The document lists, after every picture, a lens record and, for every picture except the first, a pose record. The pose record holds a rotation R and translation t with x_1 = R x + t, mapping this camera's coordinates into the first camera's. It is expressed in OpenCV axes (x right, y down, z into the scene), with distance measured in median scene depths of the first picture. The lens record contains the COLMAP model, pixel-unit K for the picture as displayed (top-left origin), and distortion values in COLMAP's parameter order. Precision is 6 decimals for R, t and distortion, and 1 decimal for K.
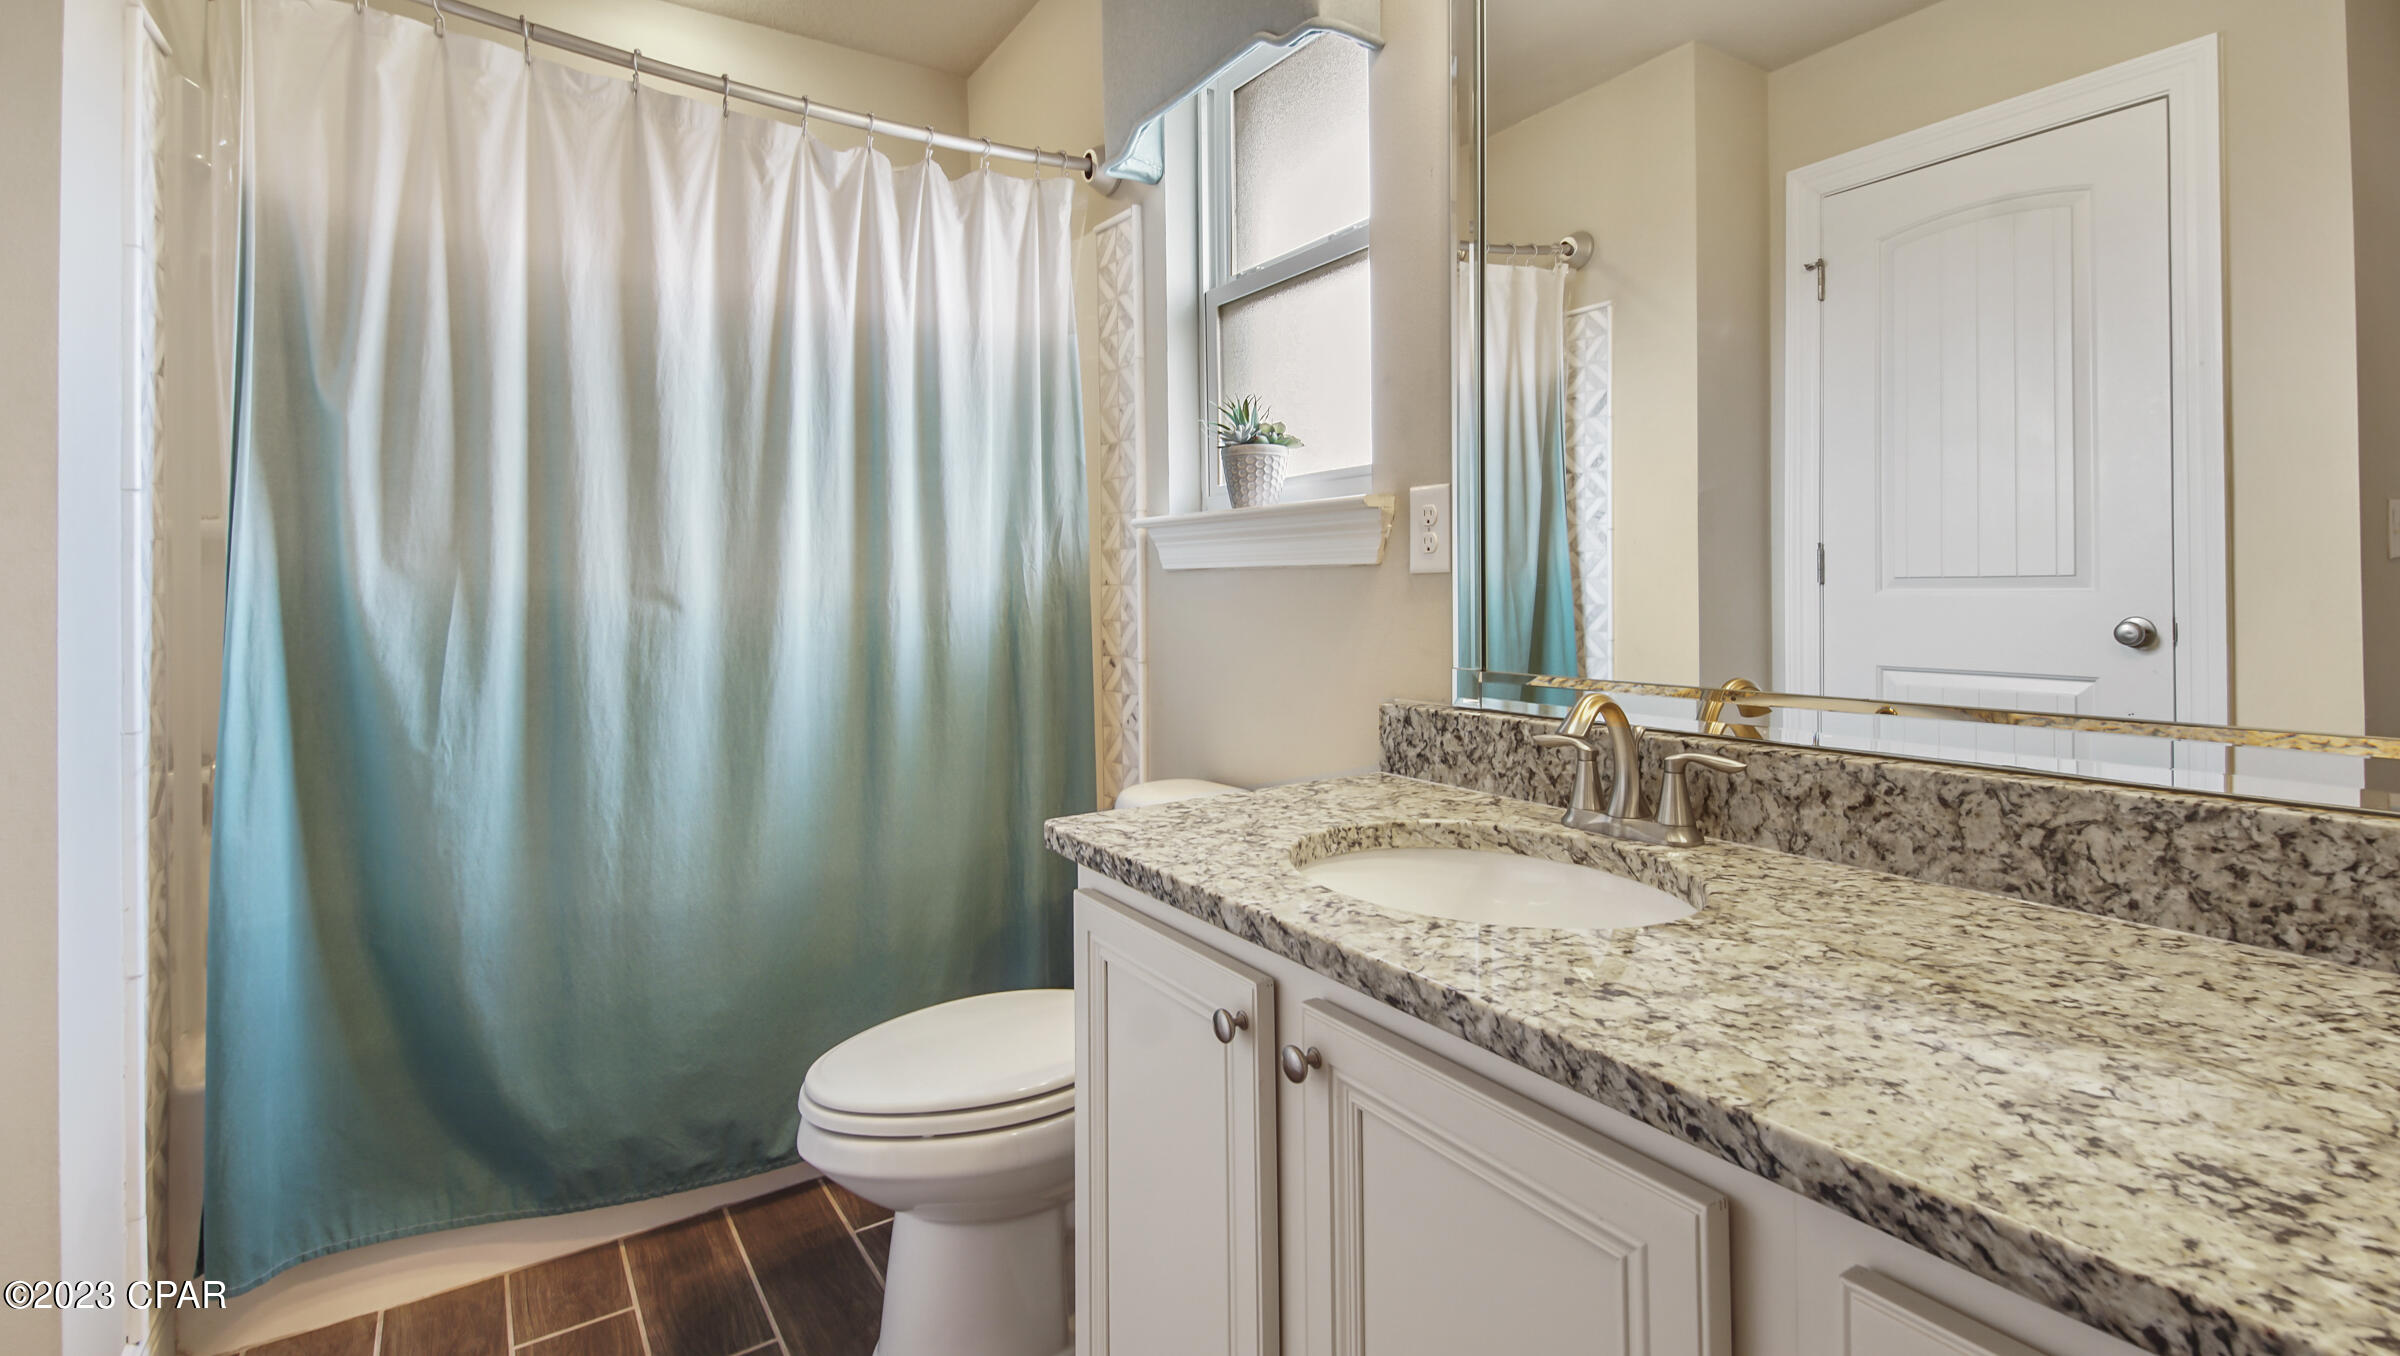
lens RADIAL K [[1071.4, 0, 1202.2], [0, 1071.4, 684.8], [0, 0, 1]] dist [0.003545, -0.000156]
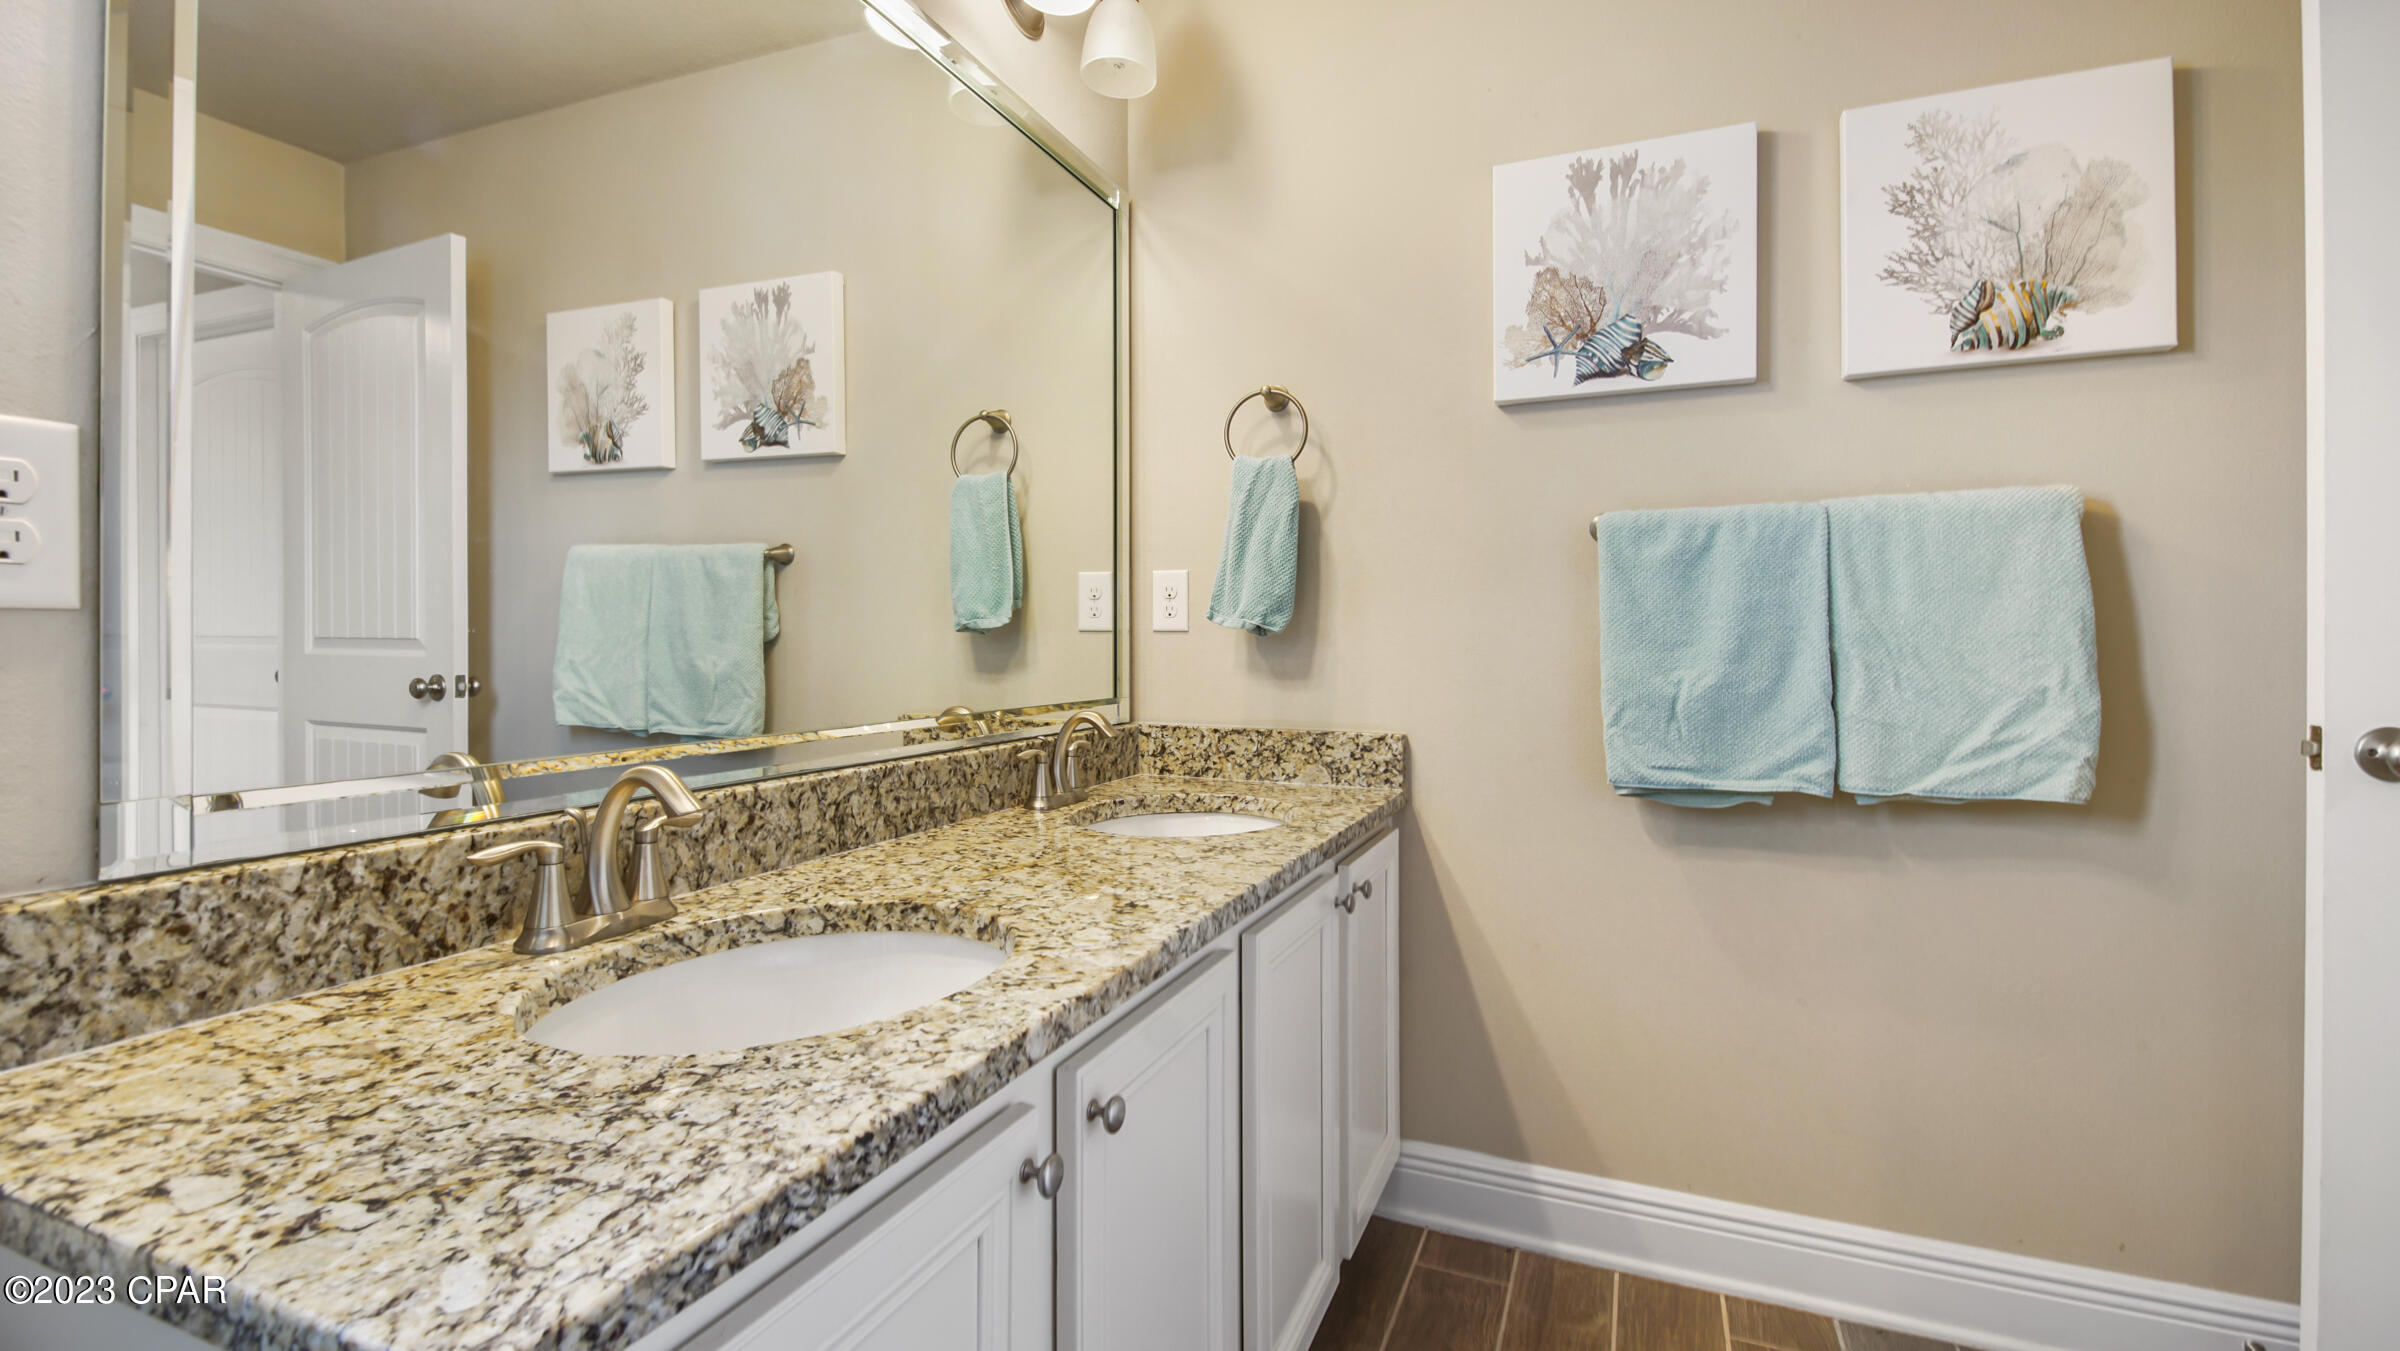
lens RADIAL K [[1071.4, 0, 1202.2], [0, 1071.4, 682.3], [0, 0, 1]] dist [0.003545, -0.000156]
pose [[-0.566625, -0.023230, 0.823648, -0.630274], [0.076122, 0.993852, 0.080398, -0.100014], [-0.820452, 0.108253, -0.561373, 1.176239]]
